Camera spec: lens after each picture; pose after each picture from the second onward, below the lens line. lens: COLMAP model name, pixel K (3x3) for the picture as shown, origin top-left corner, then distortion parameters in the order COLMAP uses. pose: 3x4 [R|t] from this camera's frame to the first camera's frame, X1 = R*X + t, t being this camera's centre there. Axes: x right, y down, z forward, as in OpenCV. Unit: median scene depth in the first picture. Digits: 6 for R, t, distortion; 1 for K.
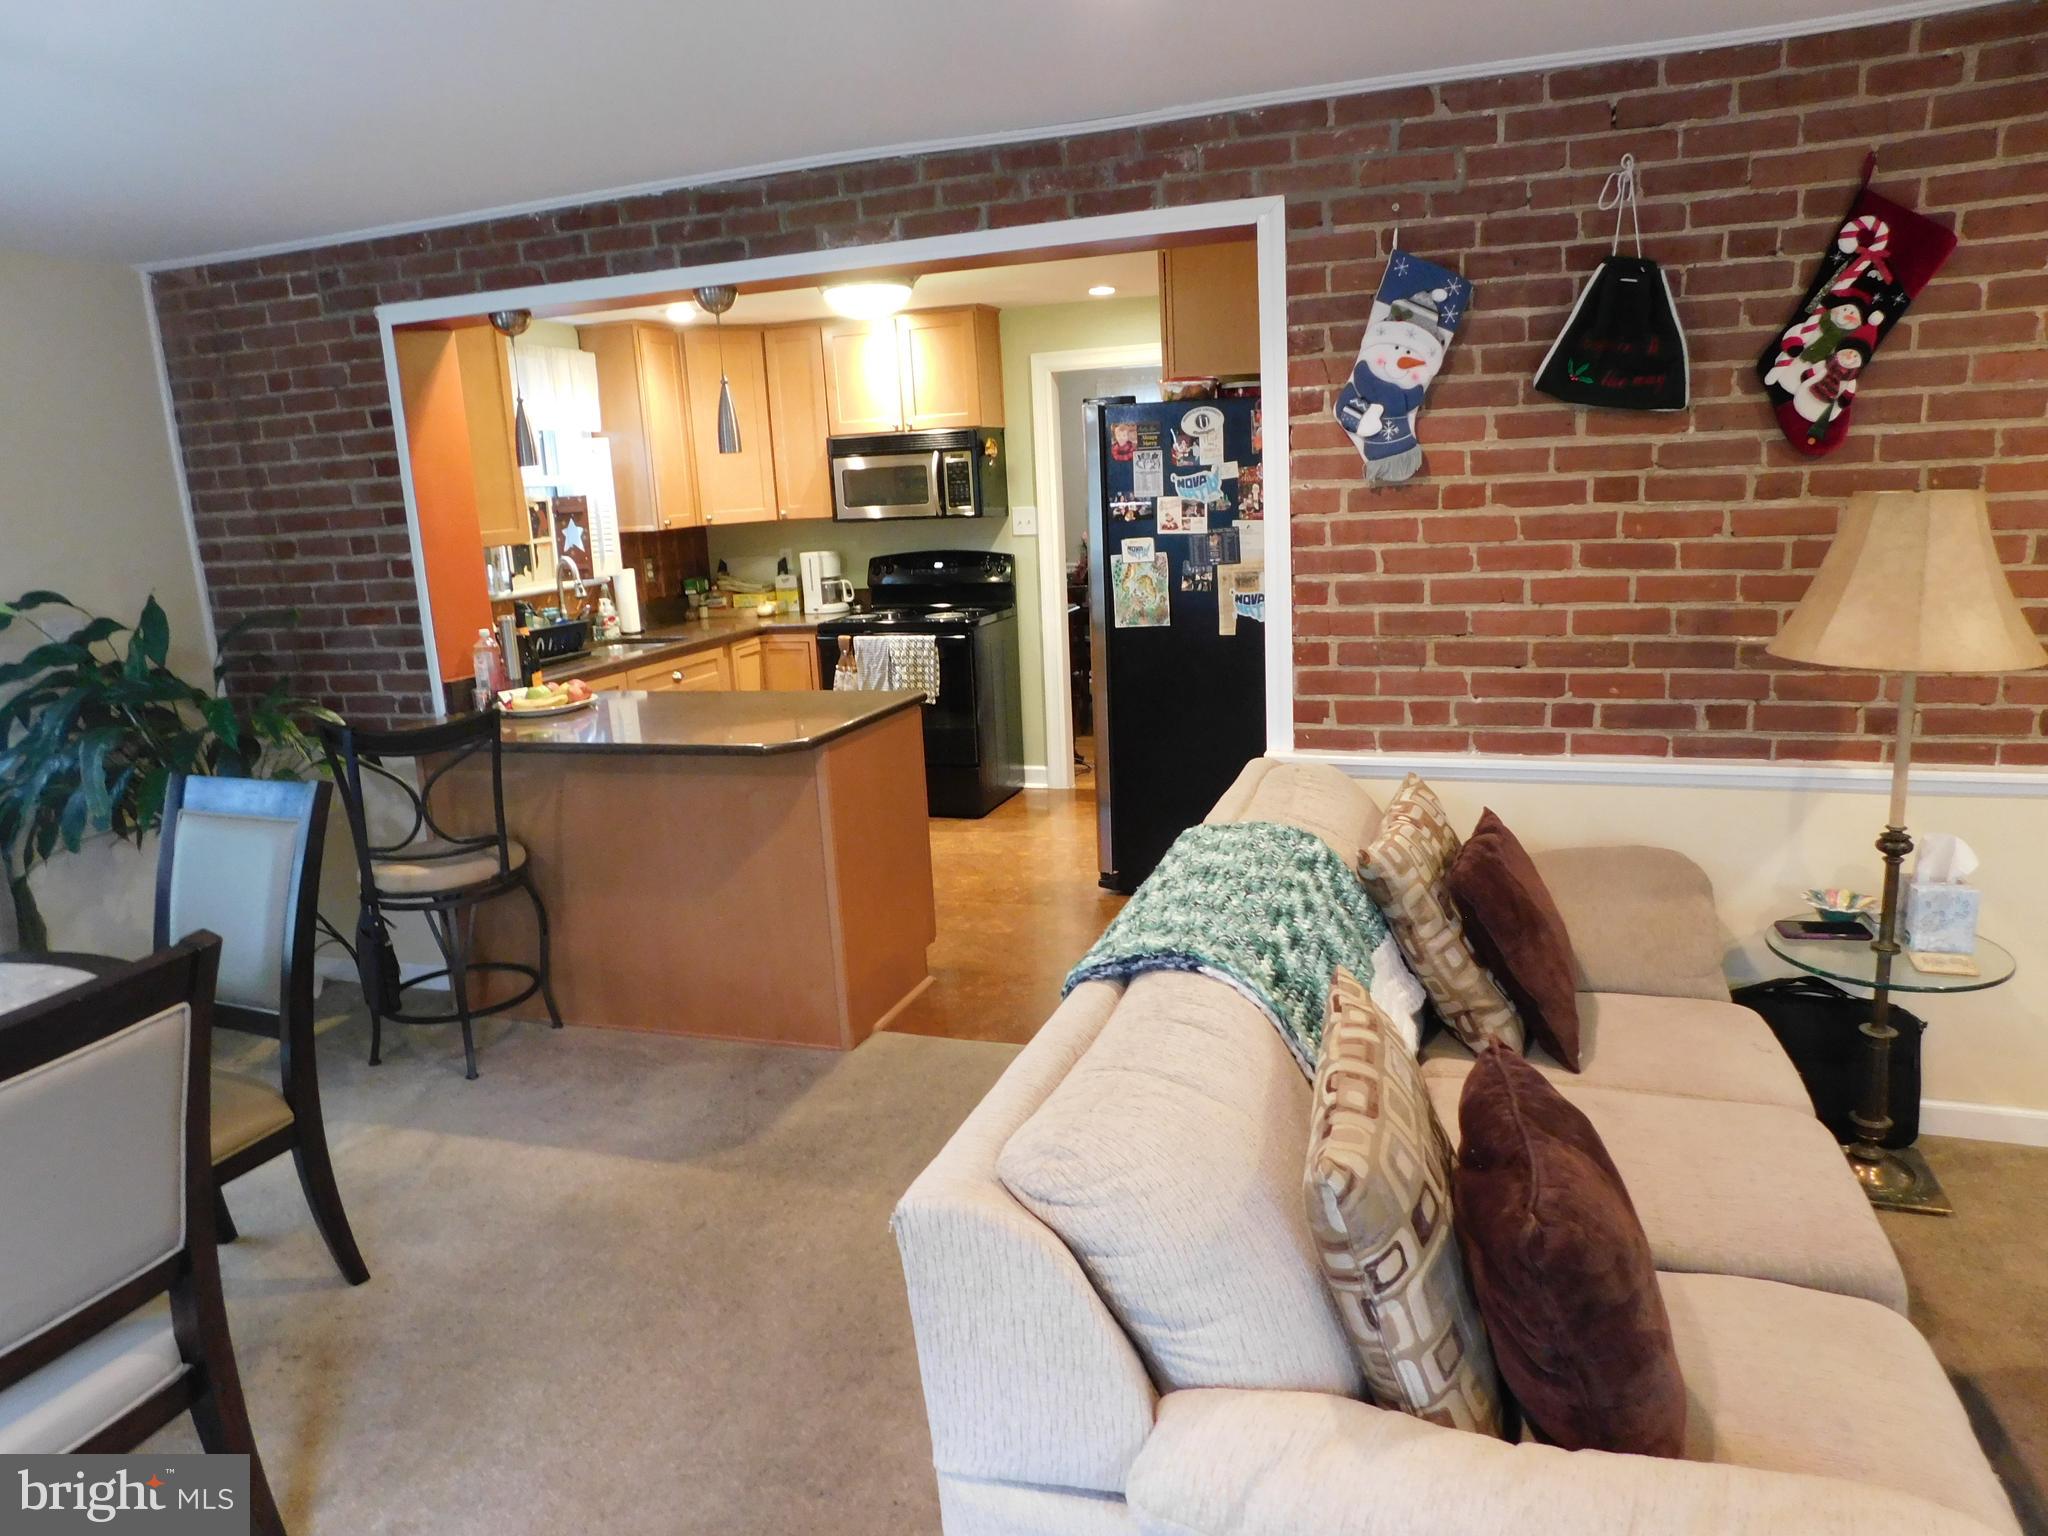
lens RADIAL K [[1372.0, 0, 1038.5], [0, 1372.0, 760.2], [0, 0, 1]] dist [-0.063611, 0.048242]
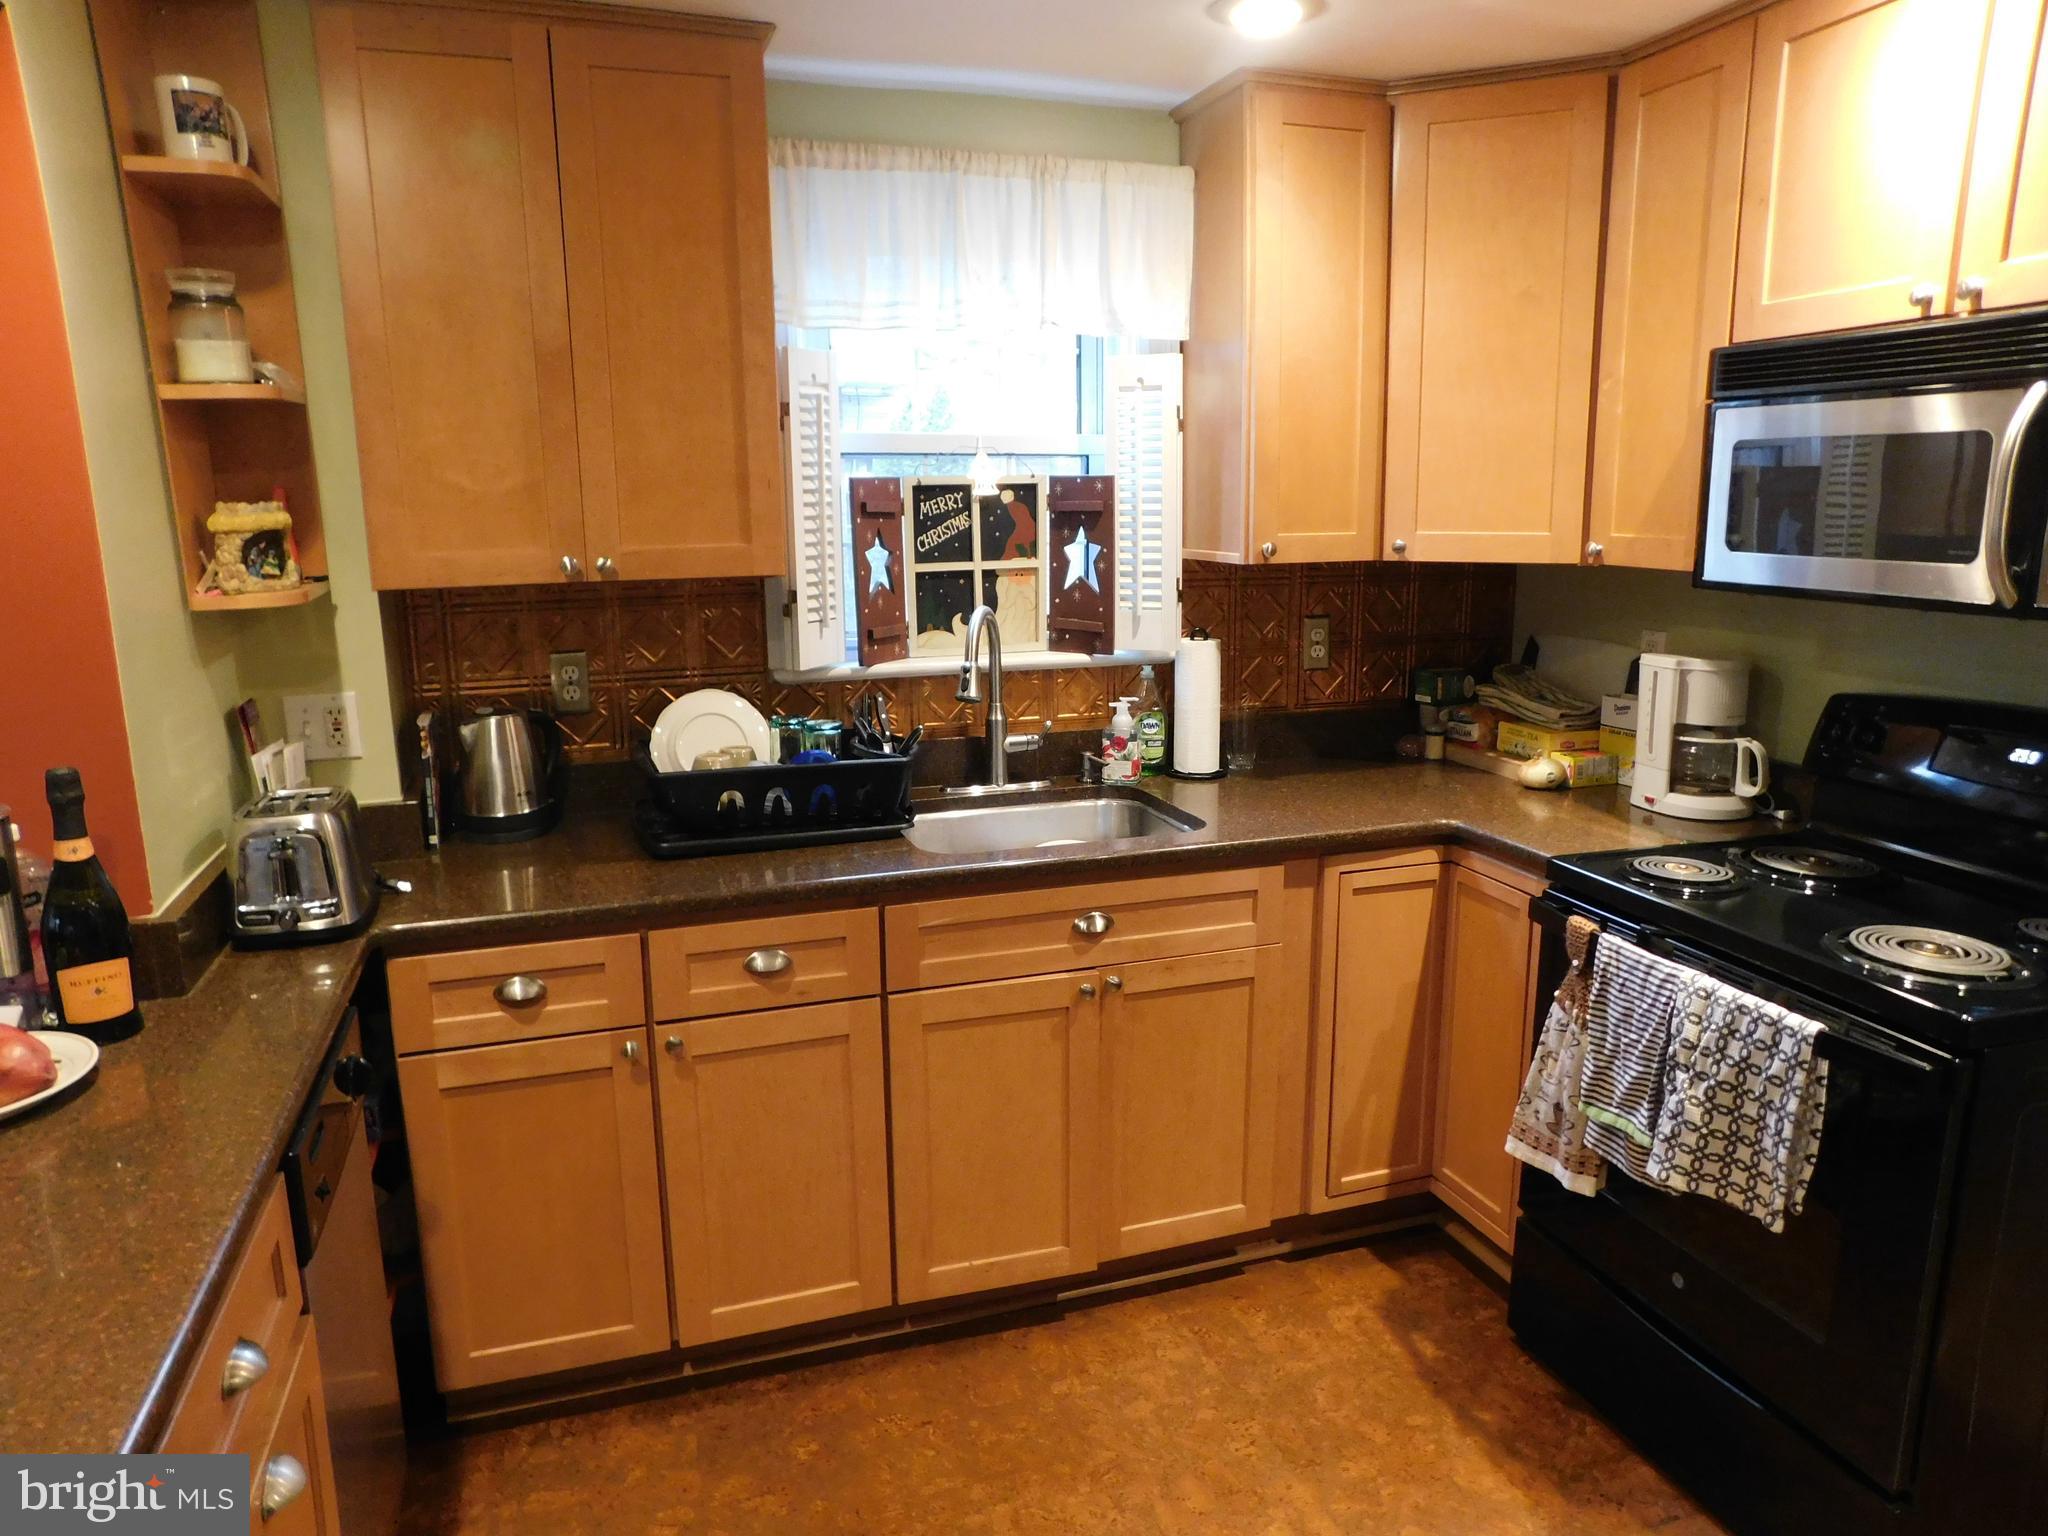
lens RADIAL K [[1372.0, 0, 1038.5], [0, 1372.0, 760.2], [0, 0, 1]] dist [-0.063611, 0.048242]
pose [[0.599114, 0.198012, -0.775792, 0.033538], [-0.188792, 0.976552, 0.103457, -0.140099], [0.778088, 0.084481, 0.622449, 0.680621]]
